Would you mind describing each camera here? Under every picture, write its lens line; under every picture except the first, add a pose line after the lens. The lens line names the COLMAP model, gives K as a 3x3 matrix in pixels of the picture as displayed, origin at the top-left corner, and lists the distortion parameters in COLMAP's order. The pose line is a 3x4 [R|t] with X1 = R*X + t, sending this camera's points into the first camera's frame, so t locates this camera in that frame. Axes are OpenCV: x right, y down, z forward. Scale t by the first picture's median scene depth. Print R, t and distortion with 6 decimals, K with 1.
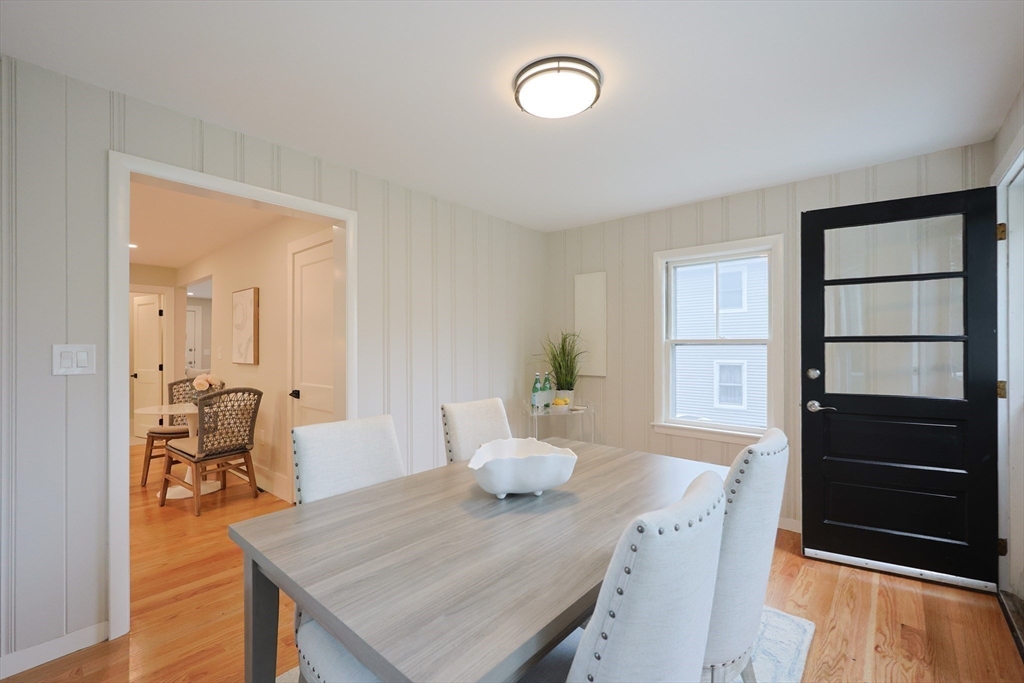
lens RADIAL K [[437.6, 0, 506.2], [0, 437.6, 342.6], [0, 0, 1]] dist [-0.004619, 0.000882]
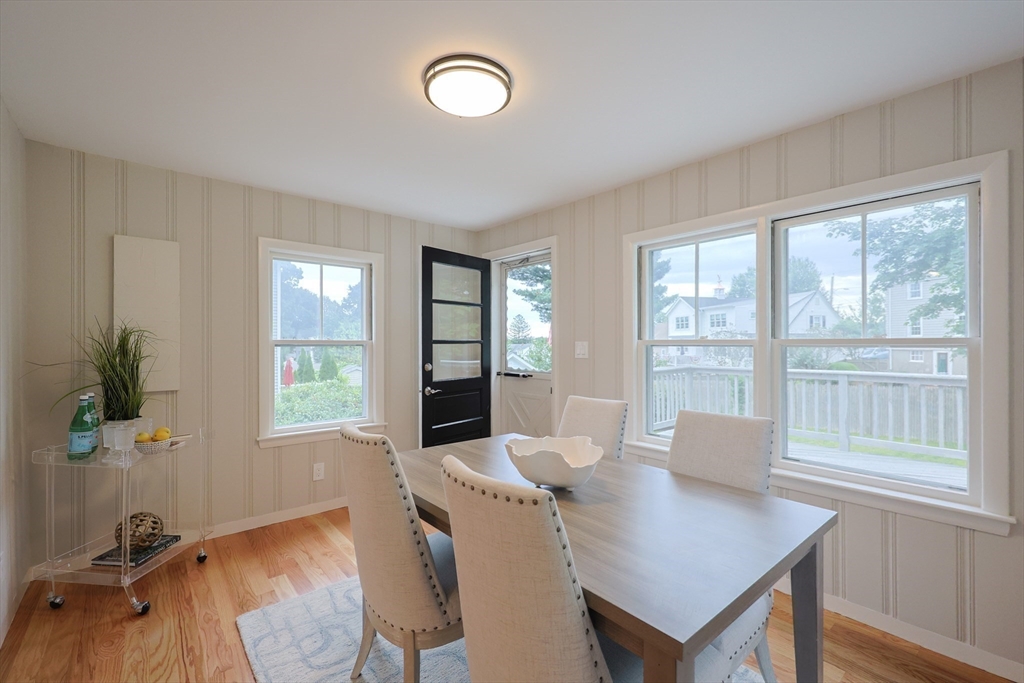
lens RADIAL K [[437.6, 0, 505.0], [0, 437.6, 346.5], [0, 0, 1]] dist [-0.004619, 0.000882]
pose [[0.141953, -0.000468, 0.989873, -0.603645], [-0.000895, 0.999999, 0.000601, 0.007320], [-0.989873, -0.000972, 0.141953, 0.570663]]
